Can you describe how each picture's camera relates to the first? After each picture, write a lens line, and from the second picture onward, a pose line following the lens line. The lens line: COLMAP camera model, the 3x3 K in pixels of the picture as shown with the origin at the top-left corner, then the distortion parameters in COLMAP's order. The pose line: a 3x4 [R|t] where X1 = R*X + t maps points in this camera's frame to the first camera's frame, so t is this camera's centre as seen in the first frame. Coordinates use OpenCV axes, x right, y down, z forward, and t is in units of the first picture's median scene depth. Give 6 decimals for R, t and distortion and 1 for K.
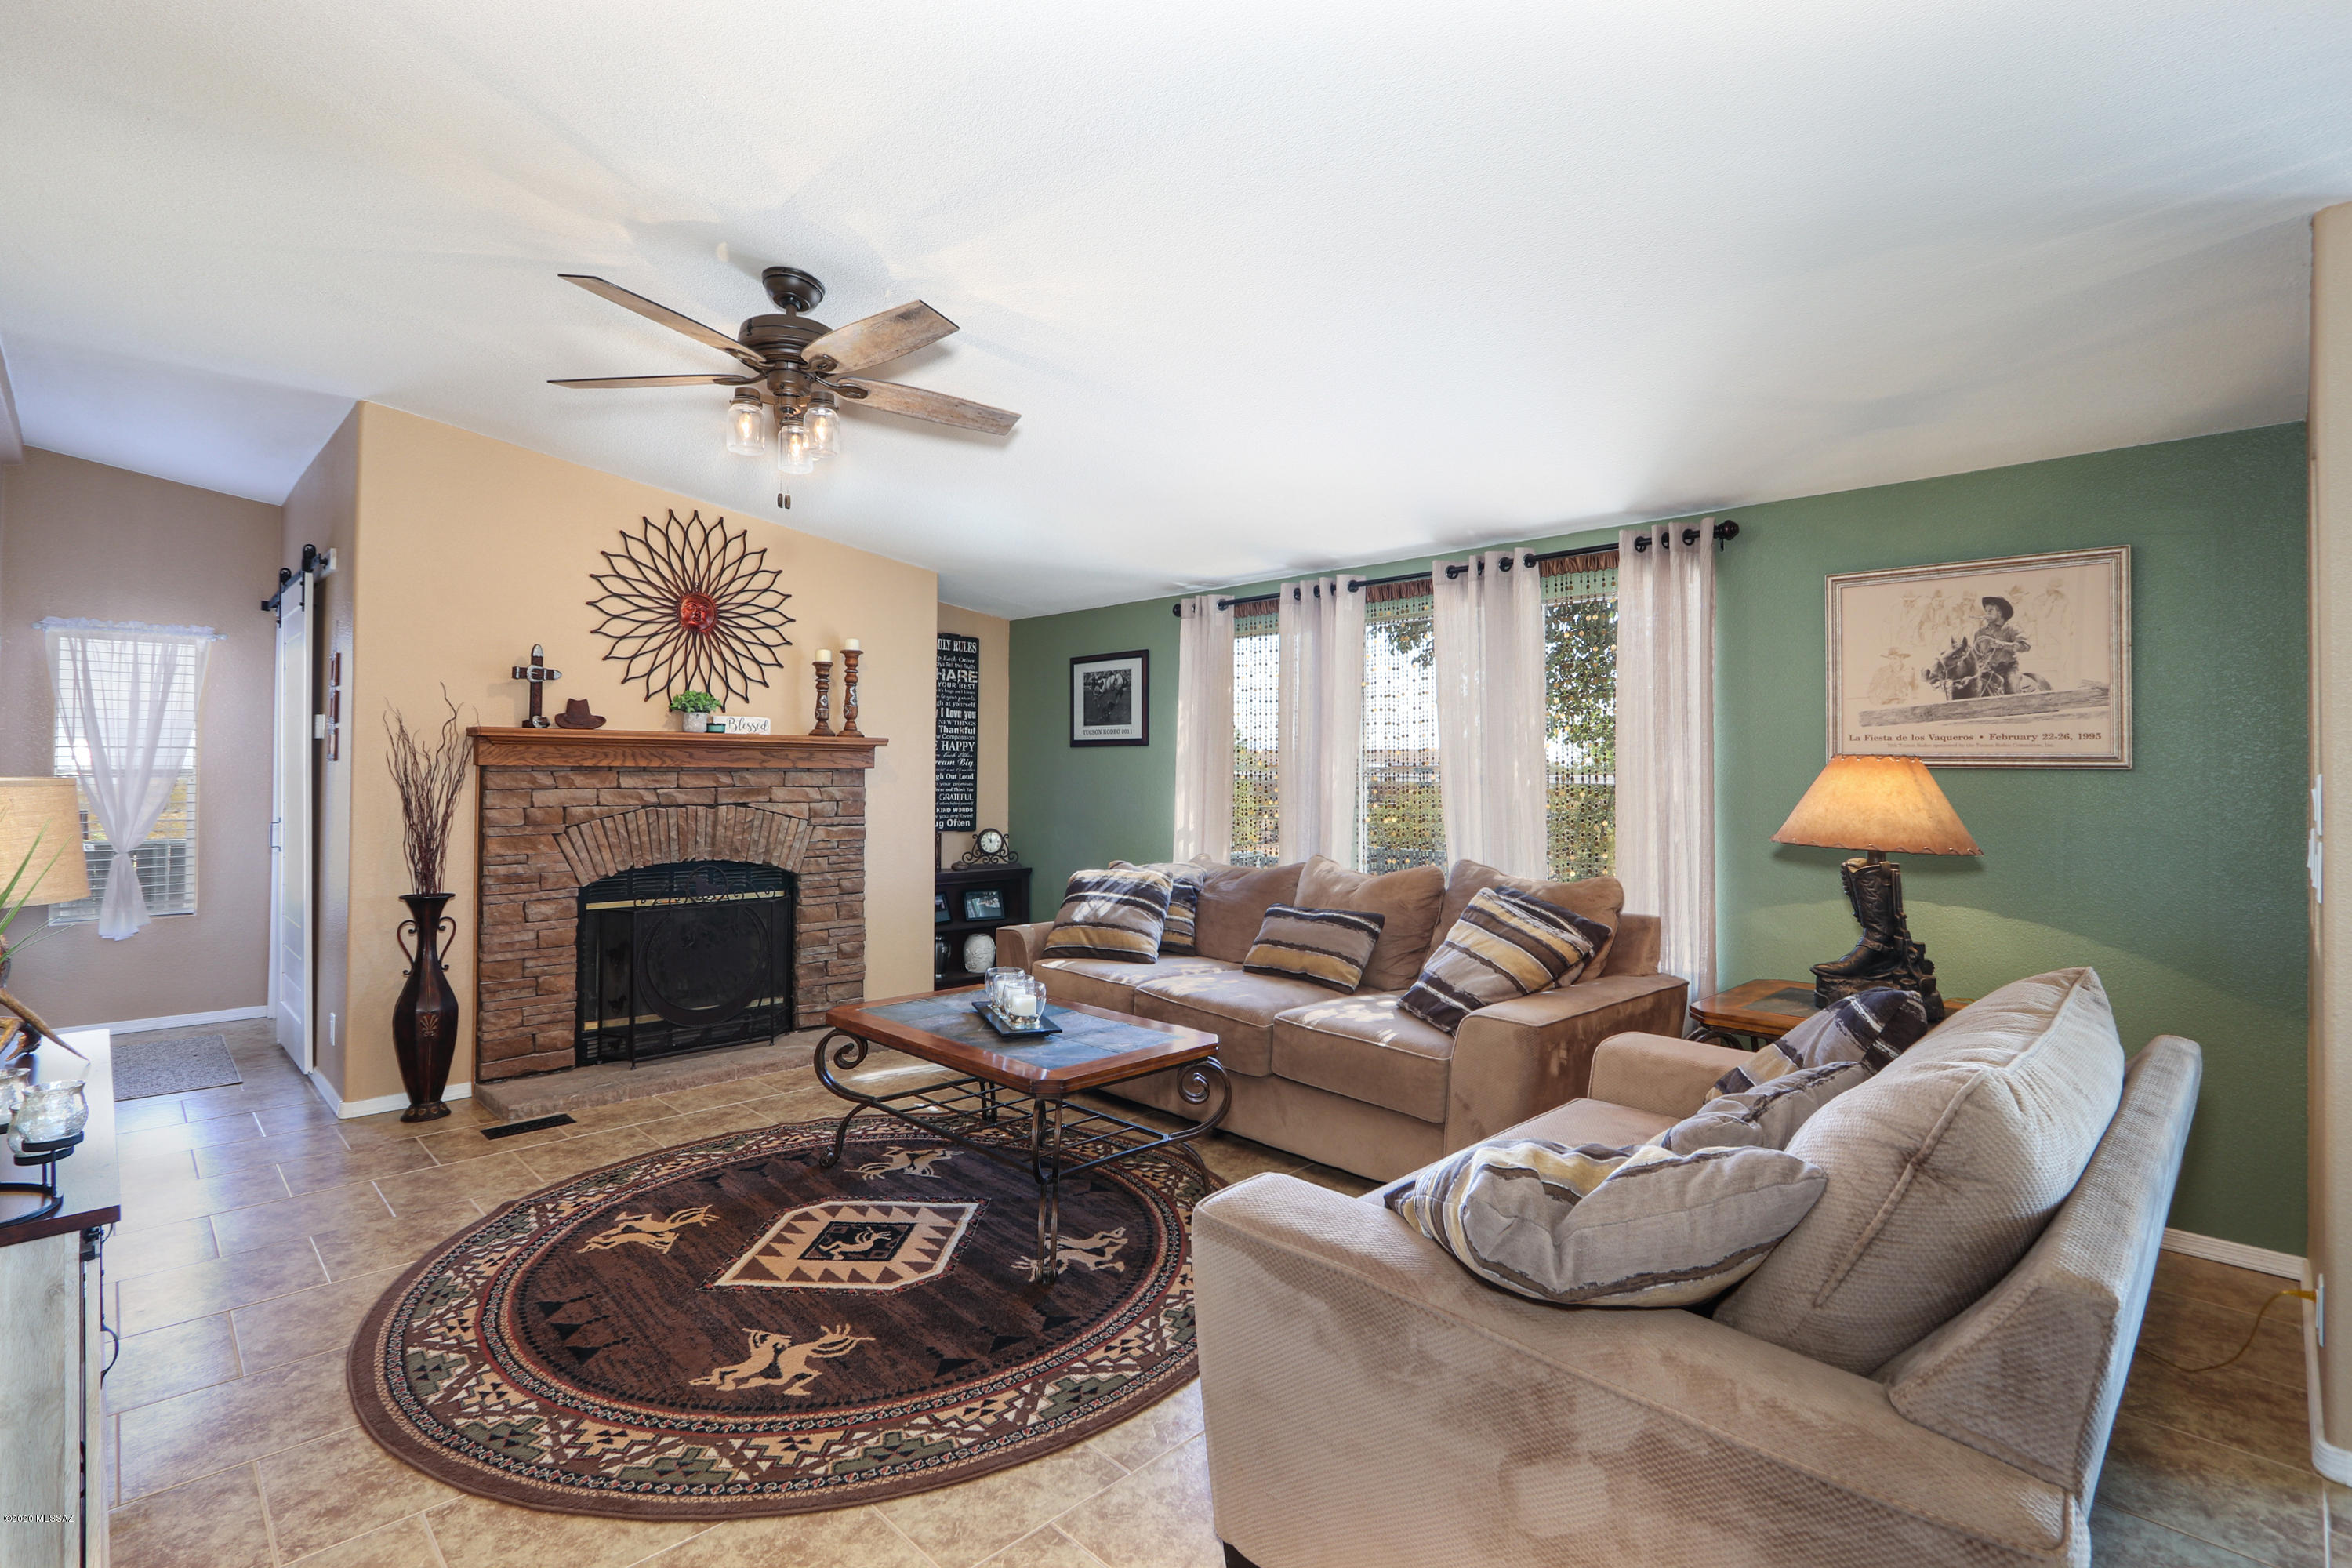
lens RADIAL K [[1104.1, 0, 1161.4], [0, 1104.1, 752.3], [0, 0, 1]] dist [-0.010668, 0.006372]
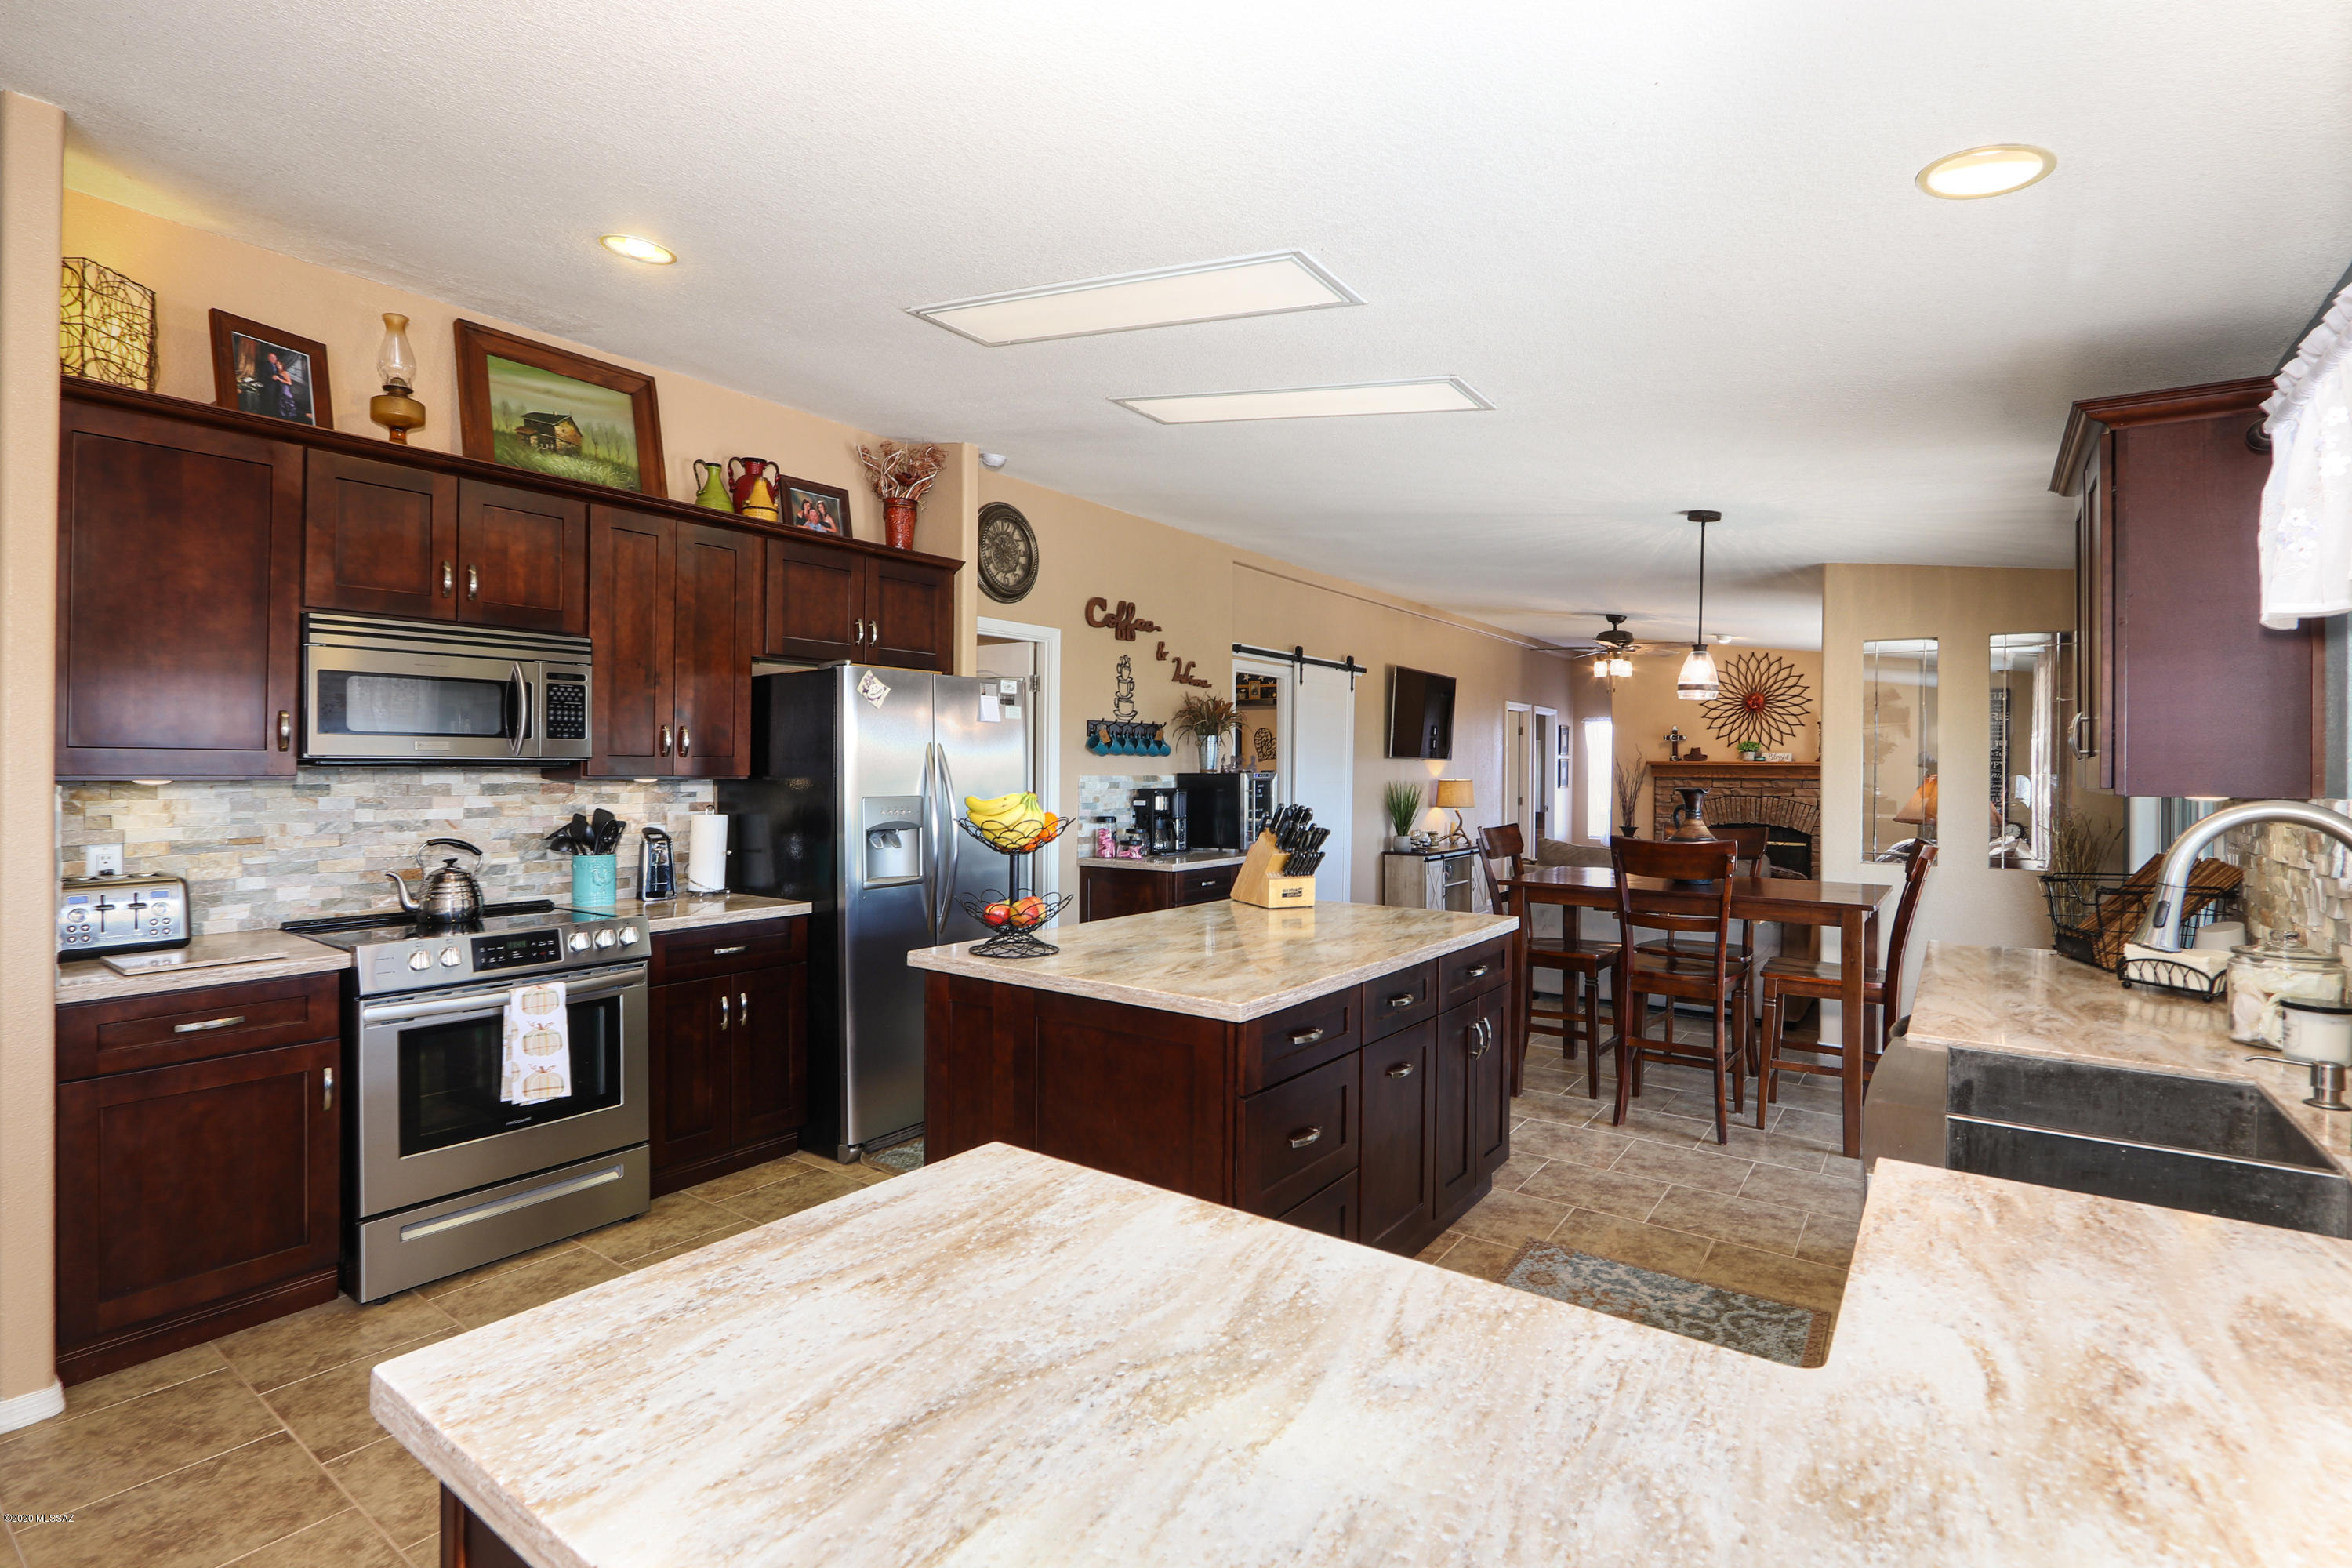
lens RADIAL K [[1104.1, 0, 1188.4], [0, 1104.1, 776.1], [0, 0, 1]] dist [-0.010668, 0.006372]
pose [[0.169491, 0.005102, -0.985519, 1.662024], [0.008427, 0.999943, 0.006626, -0.014107], [0.985496, -0.009428, 0.169438, -0.448536]]
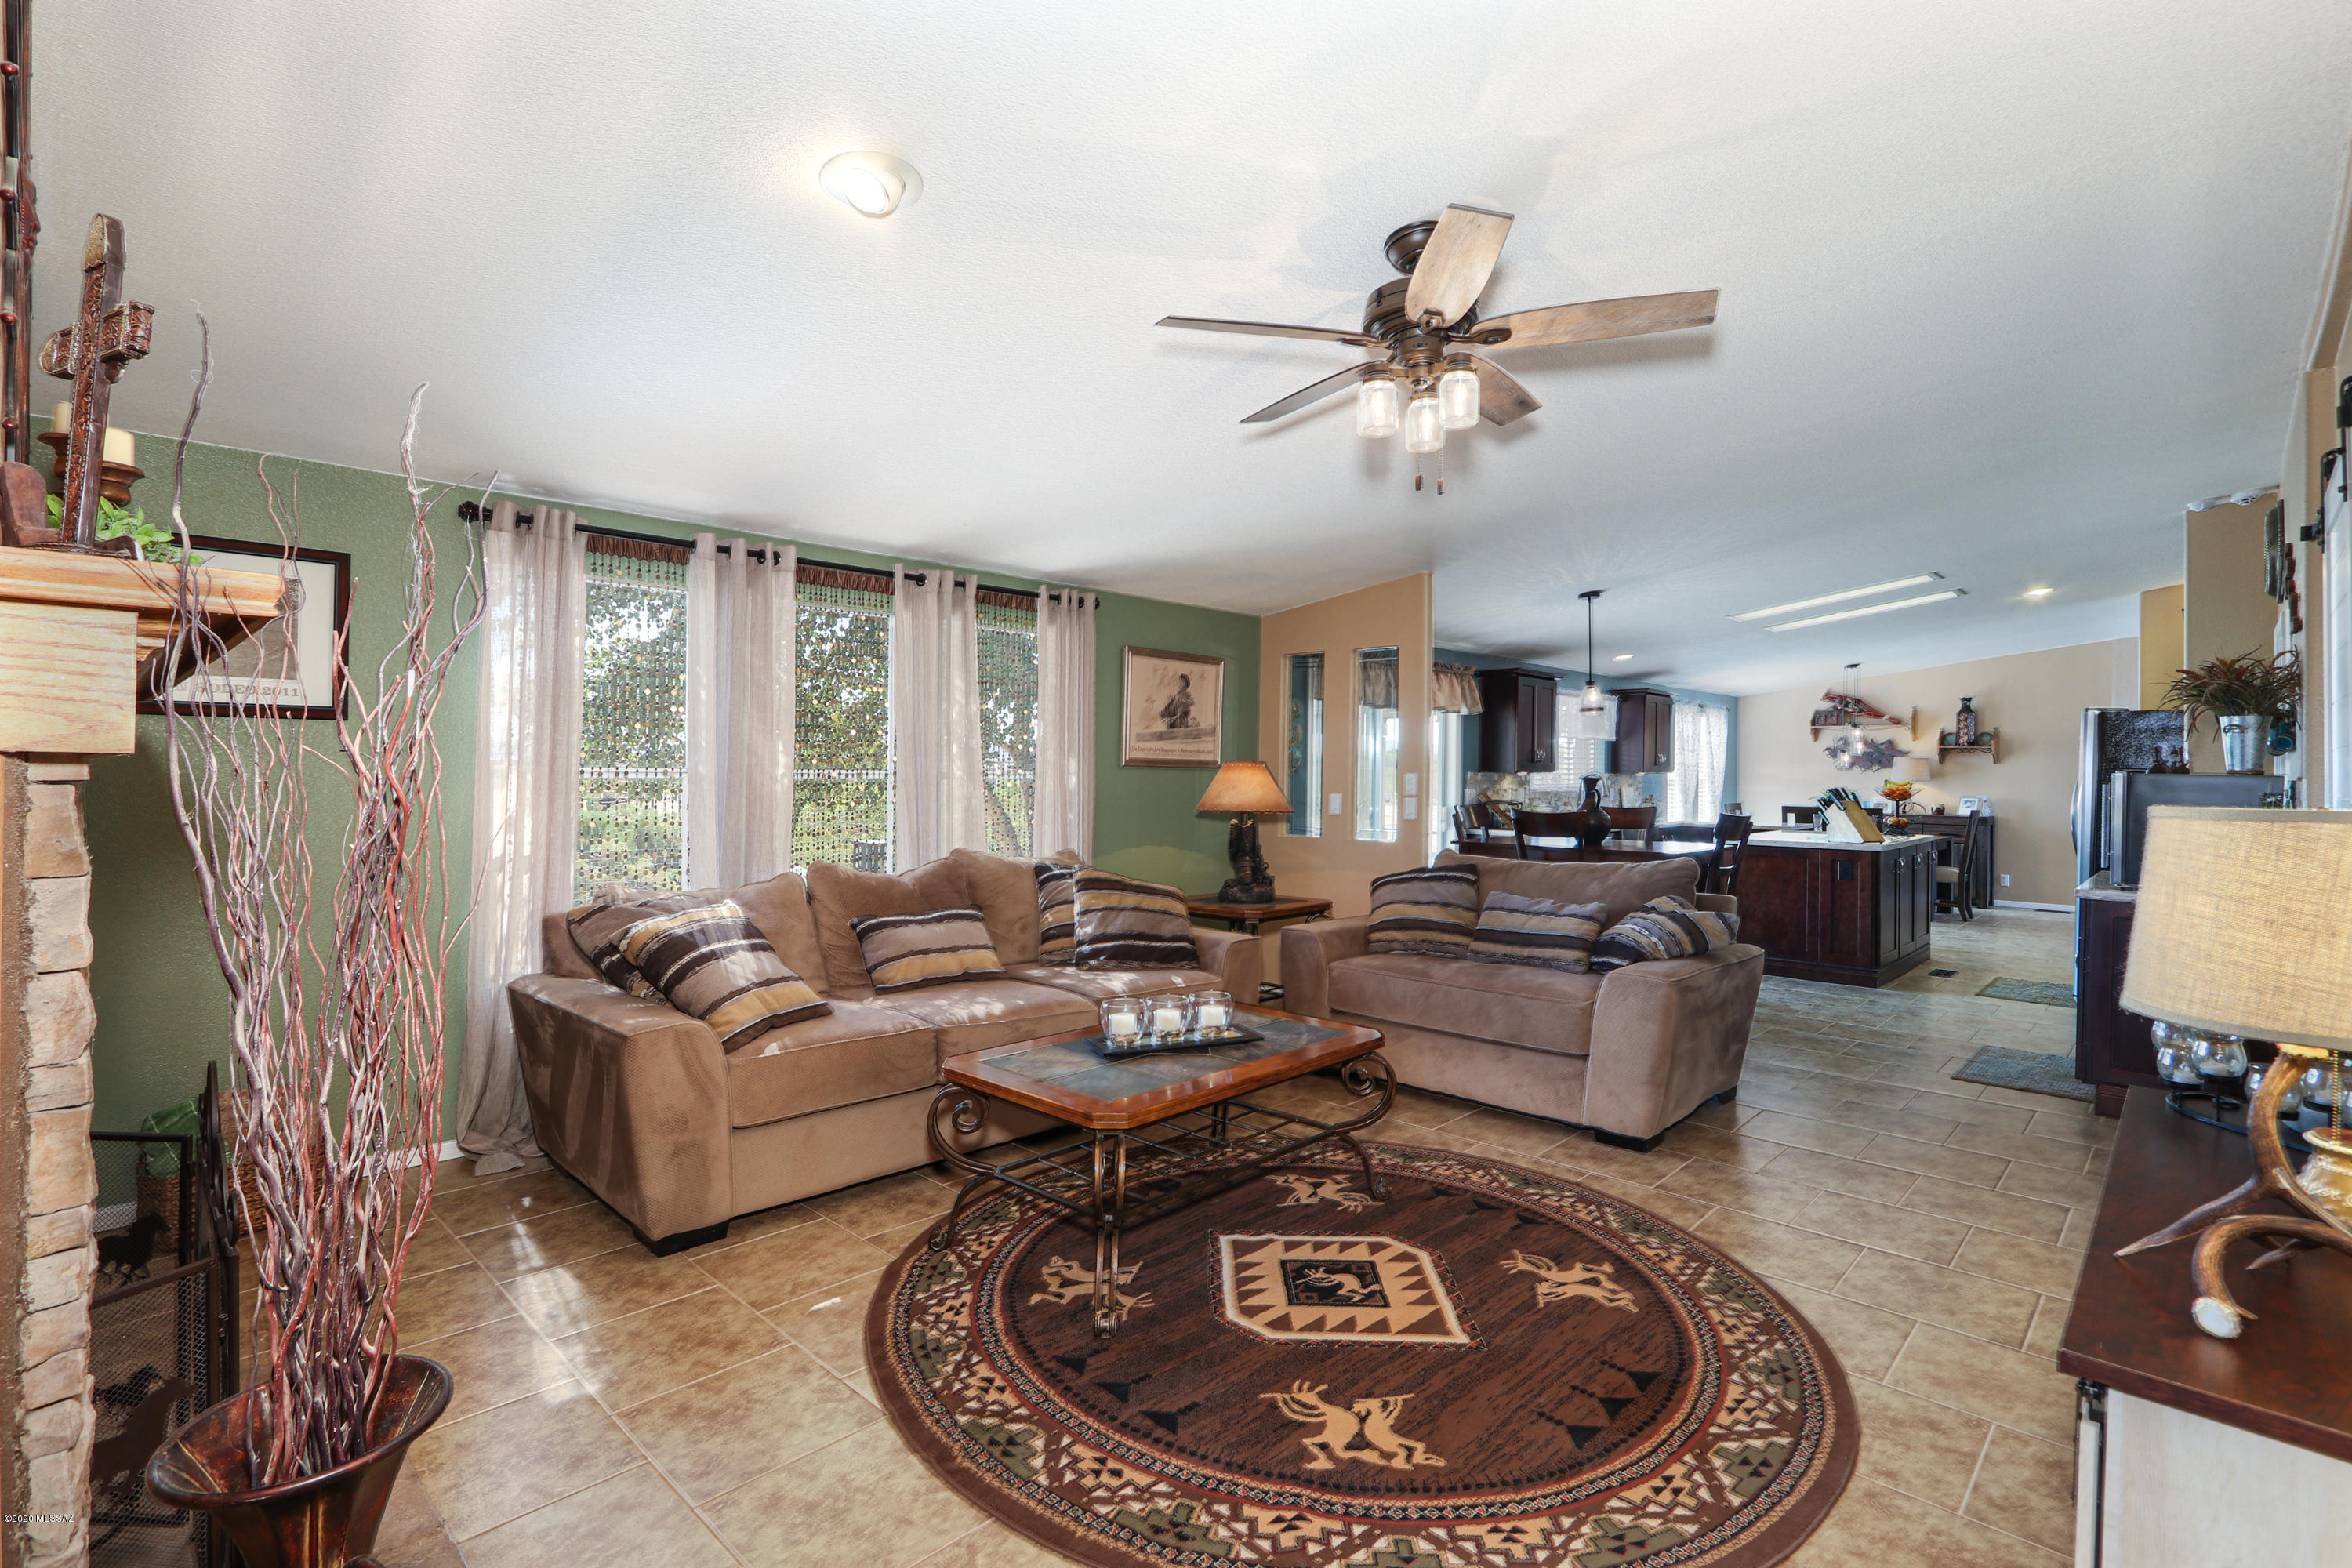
lens RADIAL K [[1104.1, 0, 1184.8], [0, 1104.1, 773.3], [0, 0, 1]] dist [-0.010668, 0.006372]
pose [[-0.038809, -0.001853, 0.999245, -0.813311], [-0.018646, 0.999826, 0.001130, 0.015923], [-0.999073, -0.018588, -0.038837, 0.802985]]
